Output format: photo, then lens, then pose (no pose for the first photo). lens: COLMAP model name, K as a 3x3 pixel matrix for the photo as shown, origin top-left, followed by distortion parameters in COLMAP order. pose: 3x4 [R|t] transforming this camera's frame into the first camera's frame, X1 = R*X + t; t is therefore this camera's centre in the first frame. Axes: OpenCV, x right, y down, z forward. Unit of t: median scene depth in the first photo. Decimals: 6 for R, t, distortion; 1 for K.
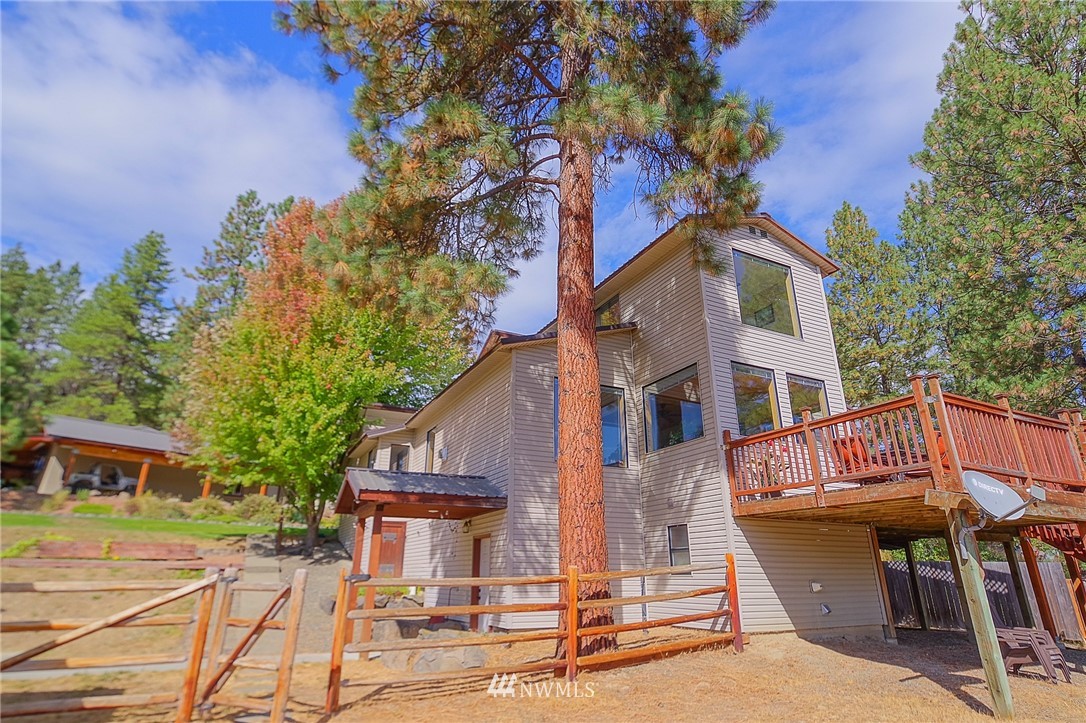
lens RADIAL K [[572.5, 0, 543.0], [0, 572.5, 361.5], [0, 0, 1]] dist [-0.002865, -0.000496]
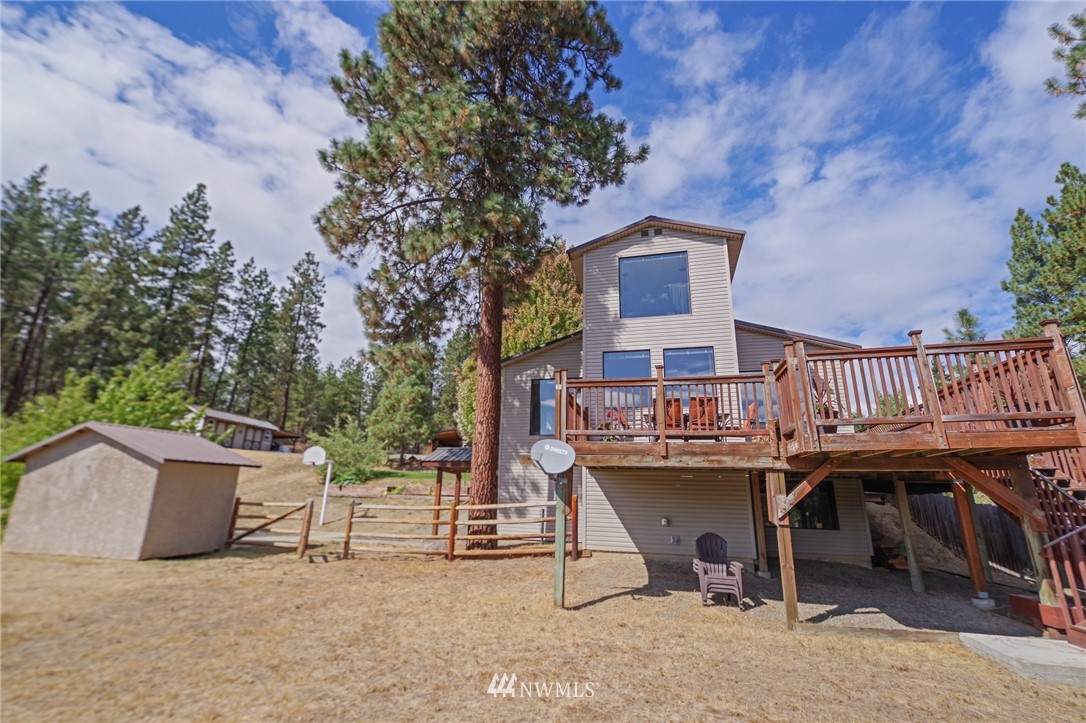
lens RADIAL K [[486.9, 0, 543.0], [0, 486.9, 361.5], [0, 0, 1]] dist [-0.001261, 0.000175]
pose [[0.733843, -0.174595, -0.656499, 1.038795], [0.210800, 0.977228, -0.024258, 0.019021], [0.645785, -0.120588, 0.753937, 0.060371]]
